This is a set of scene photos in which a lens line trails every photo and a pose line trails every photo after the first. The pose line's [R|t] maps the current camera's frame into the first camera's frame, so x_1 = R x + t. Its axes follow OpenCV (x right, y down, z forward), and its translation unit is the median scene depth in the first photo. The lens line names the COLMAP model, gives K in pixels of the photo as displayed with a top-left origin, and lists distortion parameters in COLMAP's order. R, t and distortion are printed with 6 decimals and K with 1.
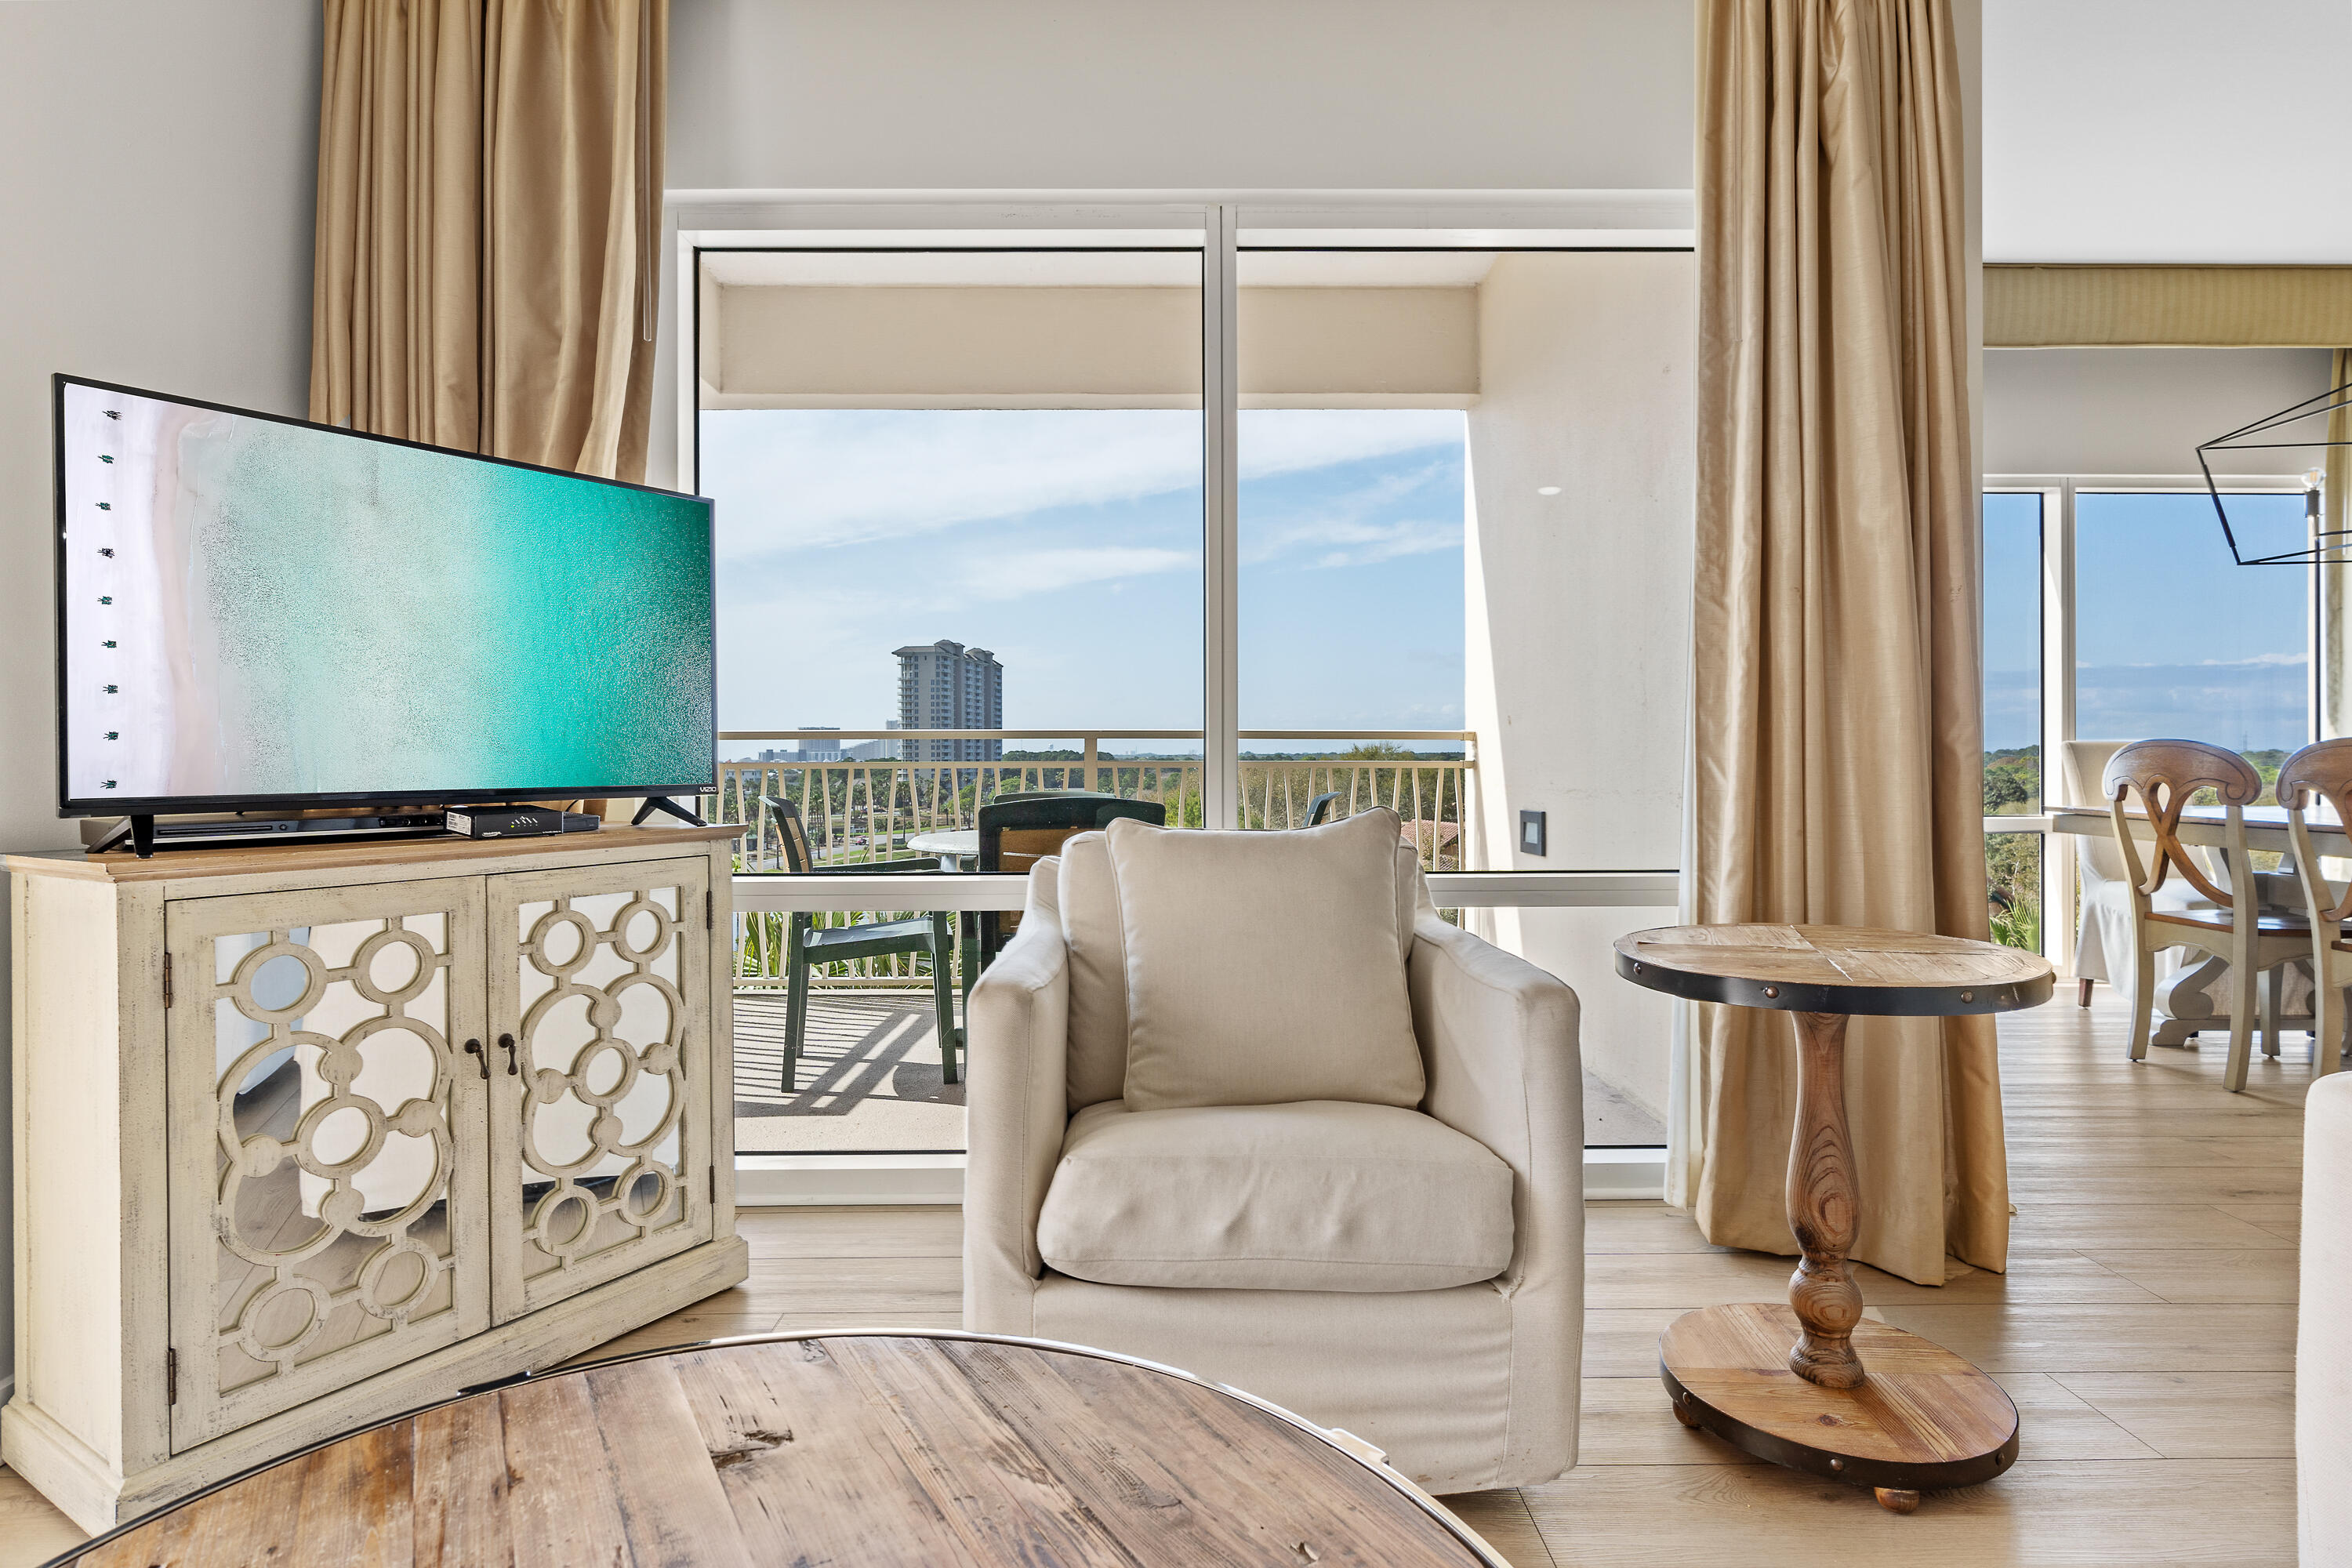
lens RADIAL K [[1220.7, 0, 1160.7], [0, 1220.7, 765.9], [0, 0, 1]] dist [-0.007223, 0.004346]
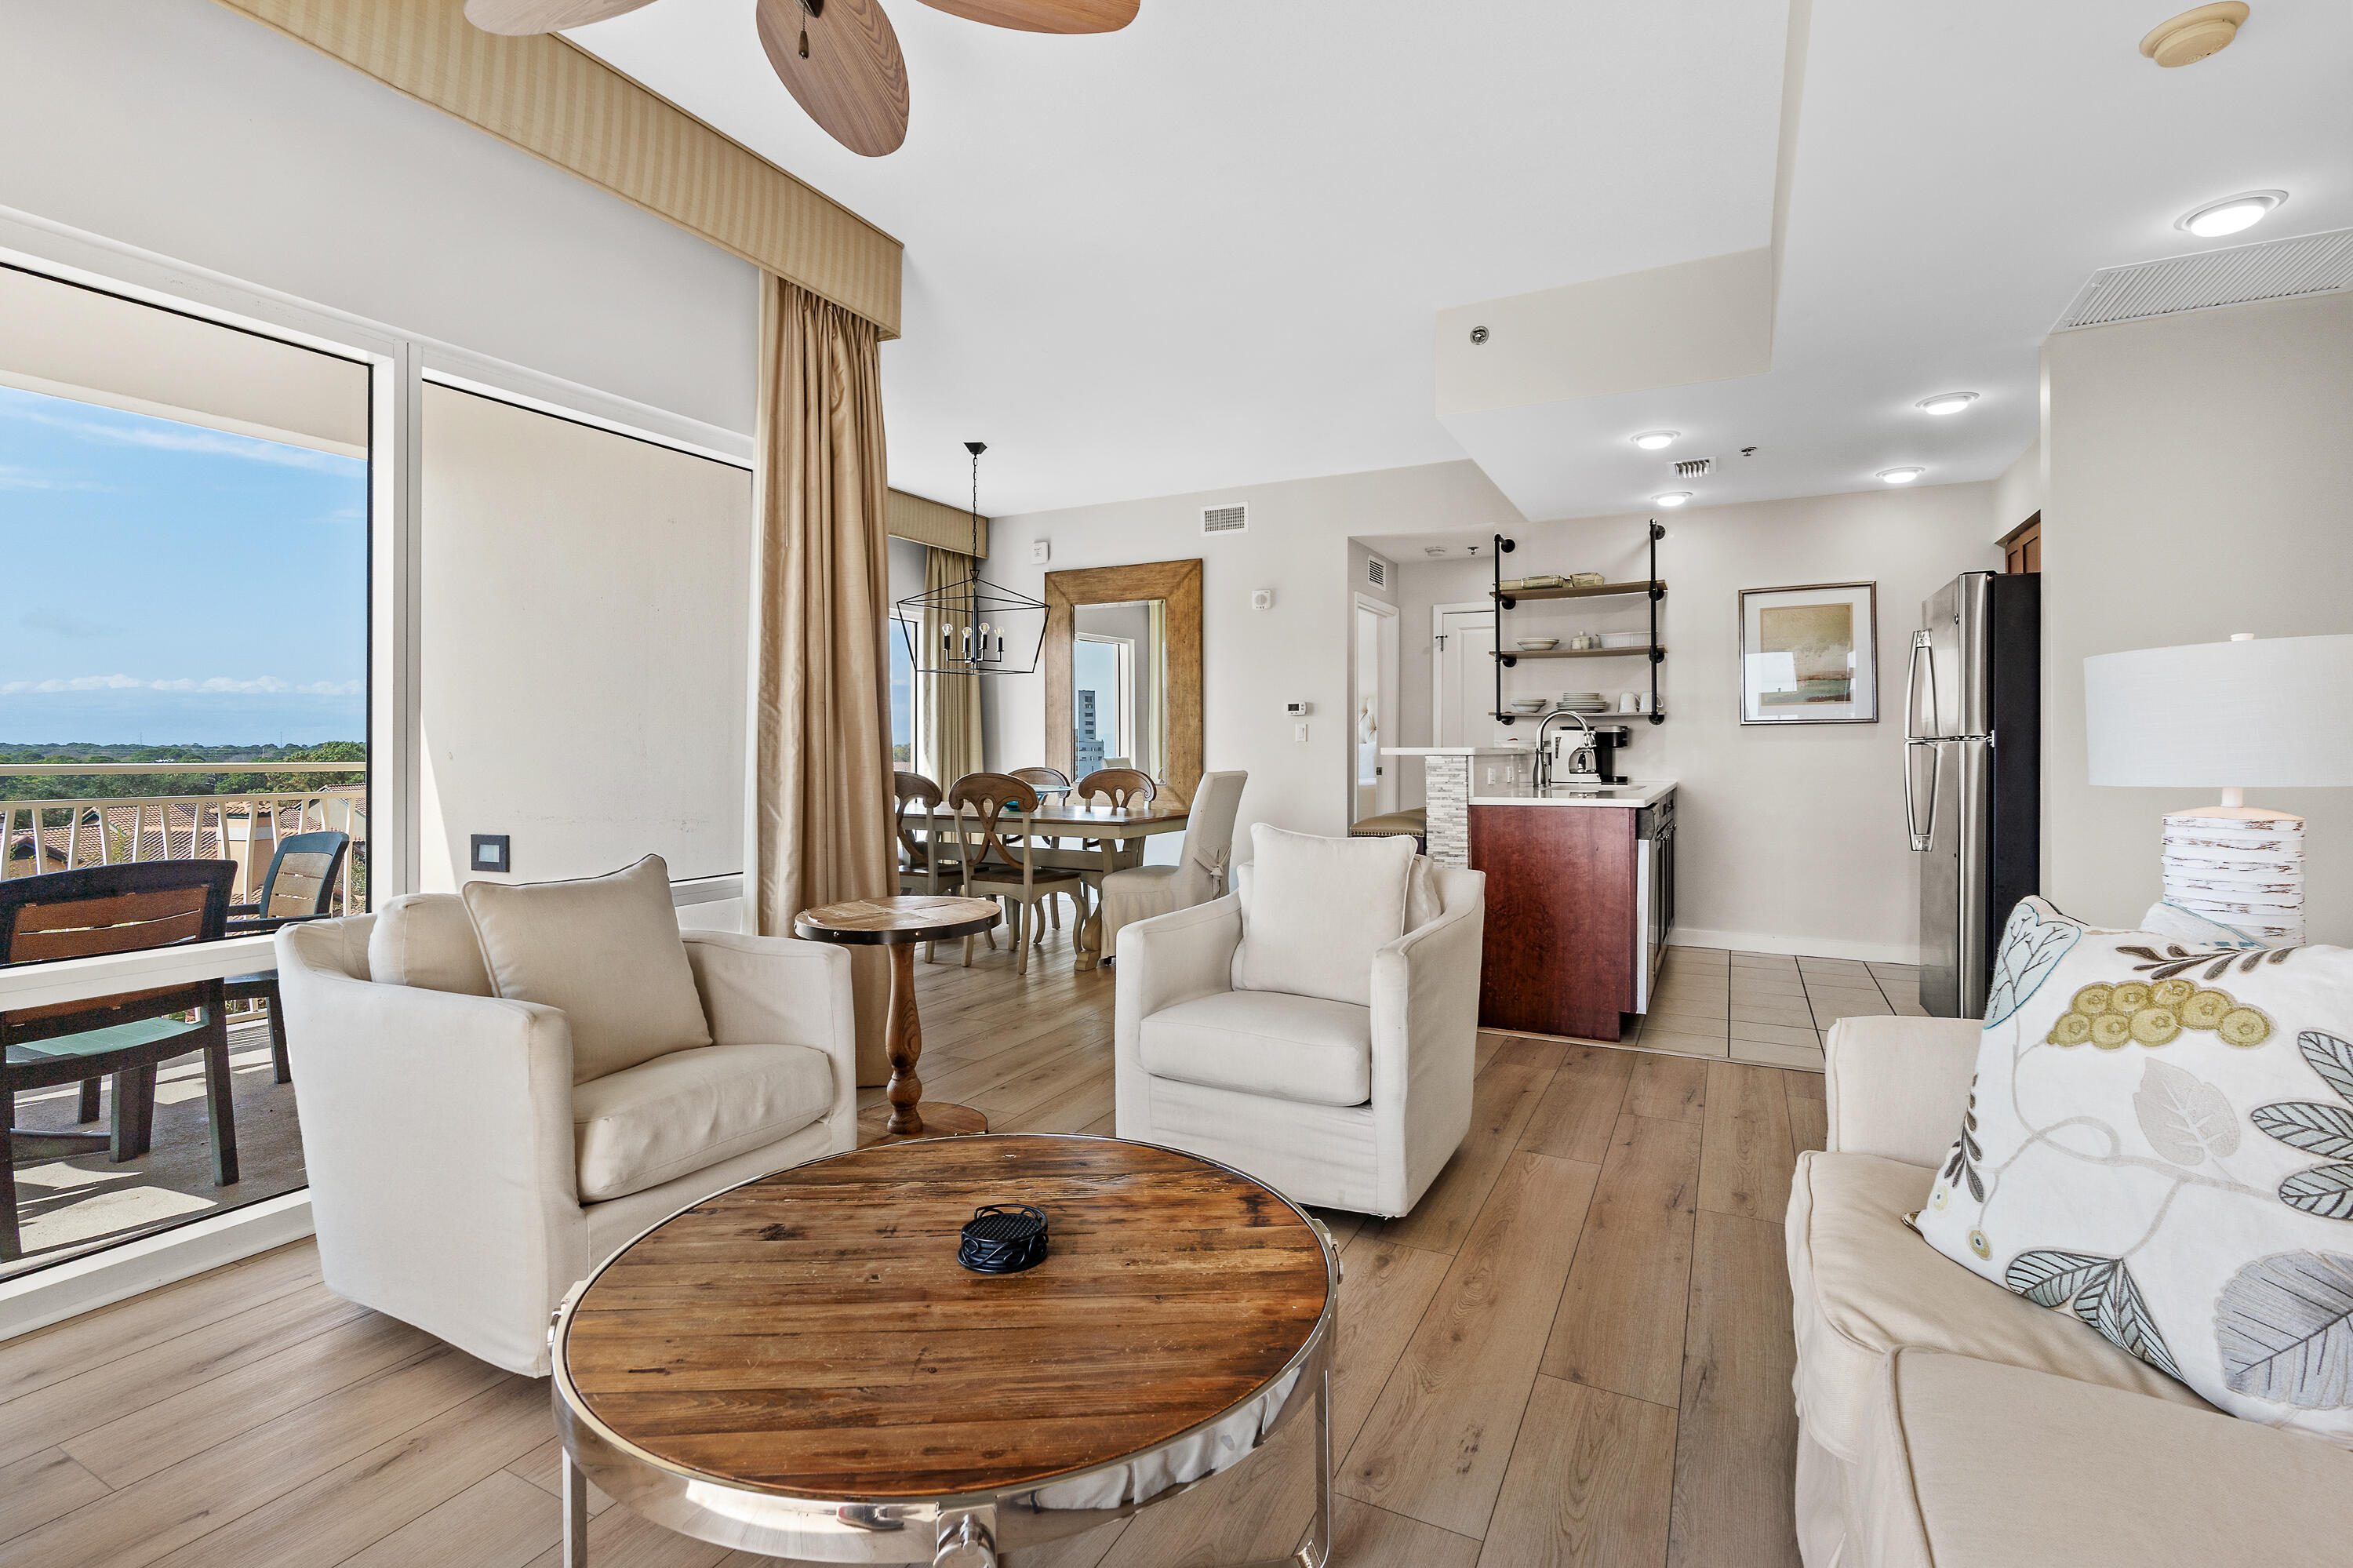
lens RADIAL K [[1080.8, 0, 1182.0], [0, 1080.8, 759.8], [0, 0, 1]] dist [-0.006627, 0.001718]
pose [[0.467355, -0.007155, 0.884041, -0.690754], [0.004369, 0.999974, 0.005784, -0.087195], [-0.884059, 0.001160, 0.467374, -0.167478]]
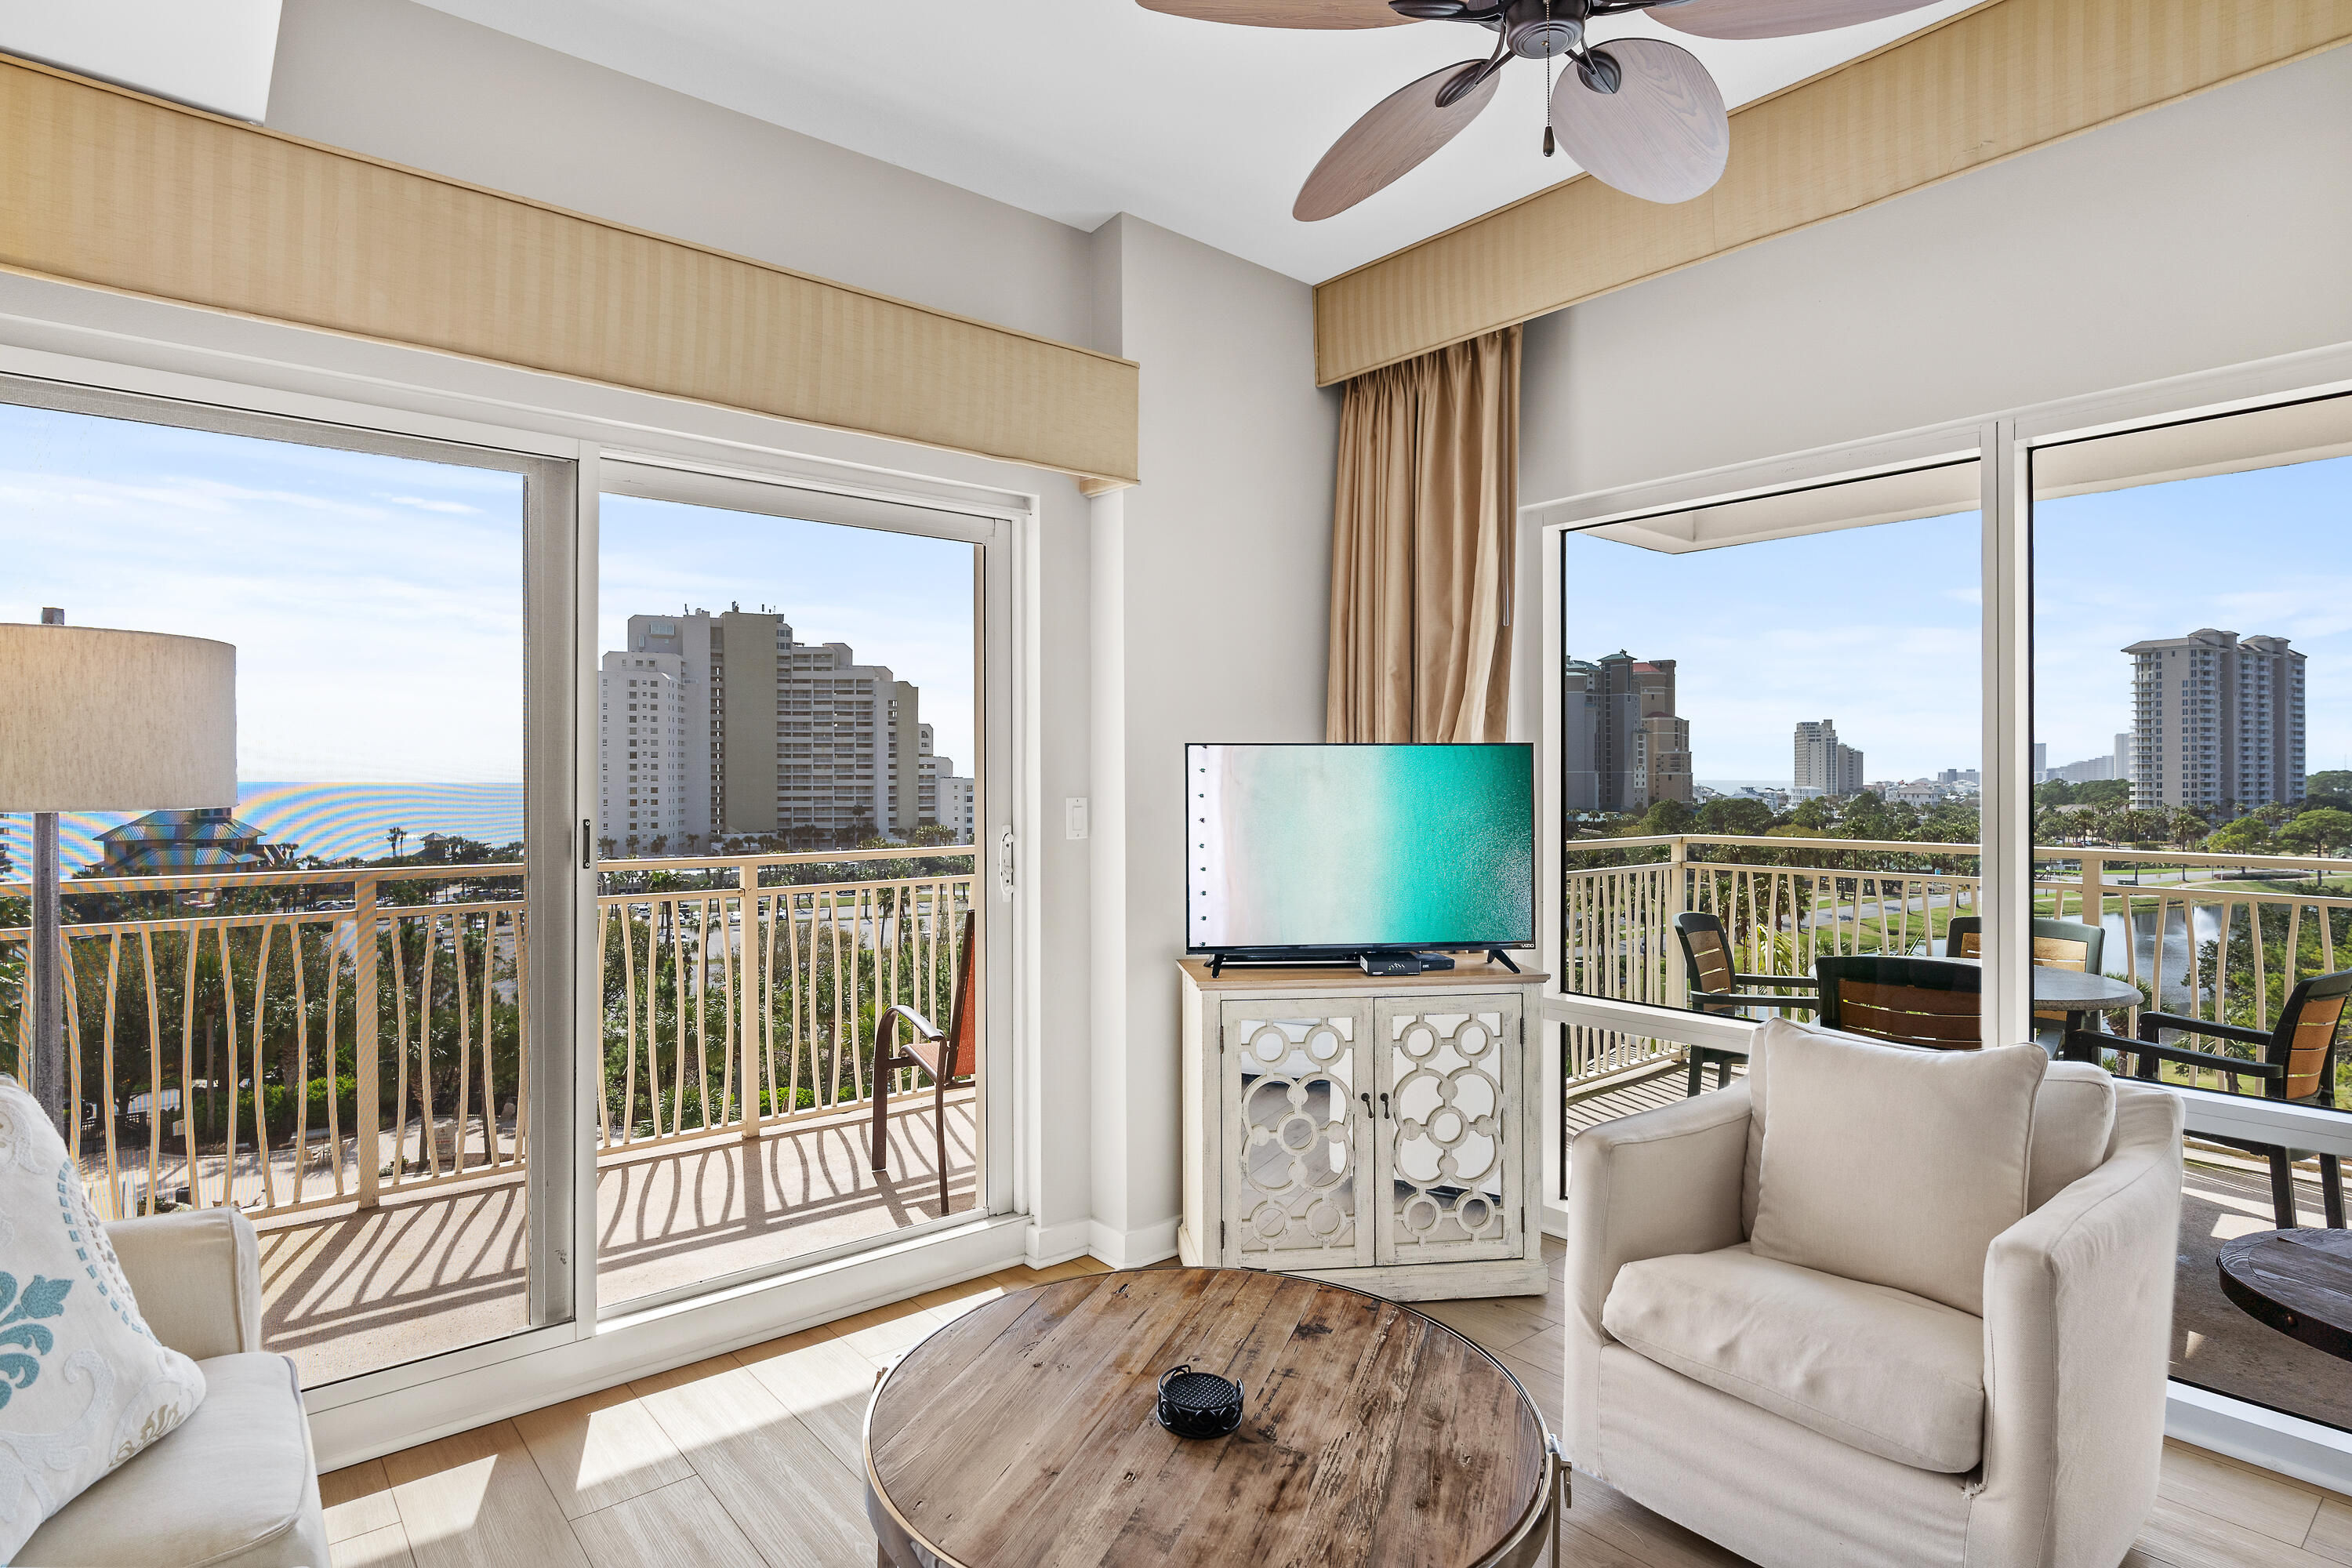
lens RADIAL K [[1220.7, 0, 1165.5], [0, 1220.7, 776.4], [0, 0, 1]] dist [-0.007223, 0.004346]
pose [[0.633398, 0.002953, -0.773820, 0.552955], [-0.008352, 0.999961, -0.003021, -0.202492], [0.773781, 0.008376, 0.633398, -0.290572]]
